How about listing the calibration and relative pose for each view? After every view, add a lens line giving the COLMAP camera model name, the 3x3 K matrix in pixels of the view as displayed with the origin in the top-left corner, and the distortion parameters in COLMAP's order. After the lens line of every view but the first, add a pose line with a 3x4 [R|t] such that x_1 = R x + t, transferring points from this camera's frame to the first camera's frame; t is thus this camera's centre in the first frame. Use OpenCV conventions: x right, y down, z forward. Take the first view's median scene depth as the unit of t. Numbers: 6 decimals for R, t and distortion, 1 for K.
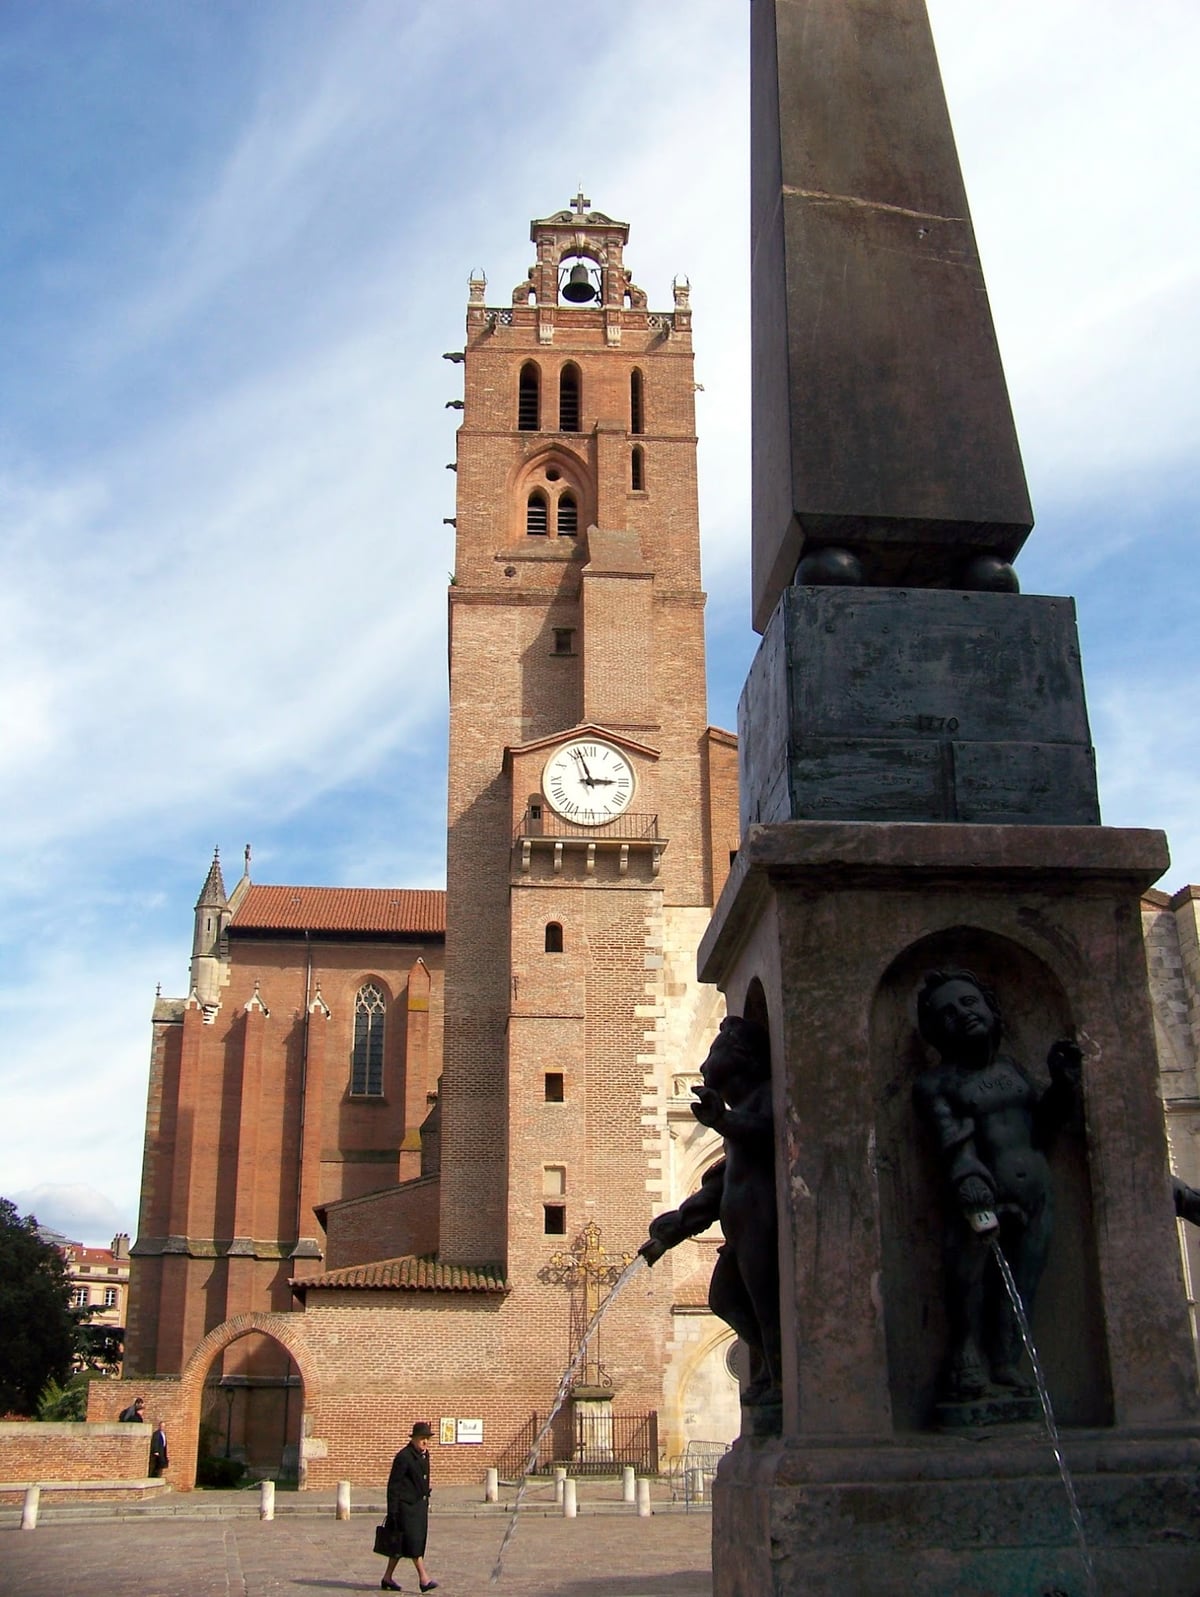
lens RADIAL K [[1828.9, 0, 605.9], [0, 1828.9, 877.5], [0, 0, 1]] dist [-0.230501, 0.375870]
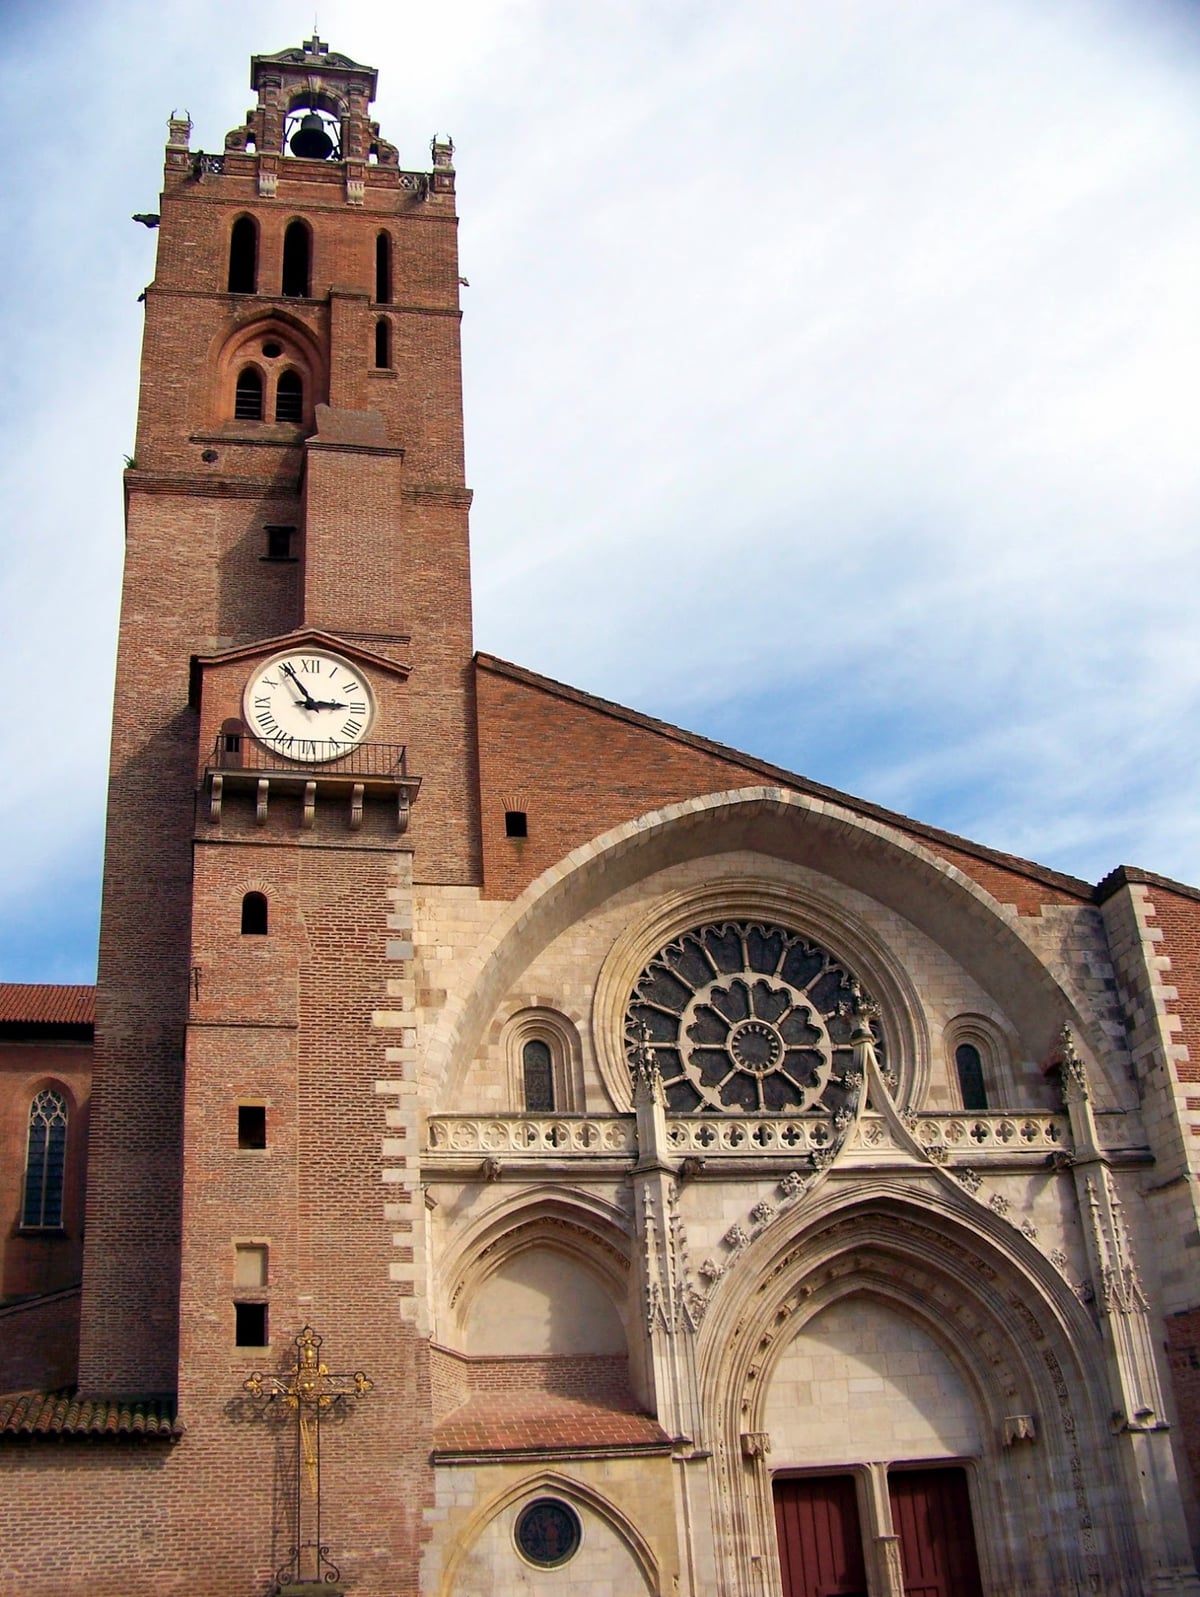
lens RADIAL K [[1828.9, 0, 605.9], [0, 1828.9, 877.5], [0, 0, 1]] dist [-0.230501, 0.375870]
pose [[0.989953, 0.006076, 0.141267, 0.005542], [0.008801, 0.994491, -0.104448, 0.086415], [-0.141123, 0.104642, 0.984446, 0.291255]]
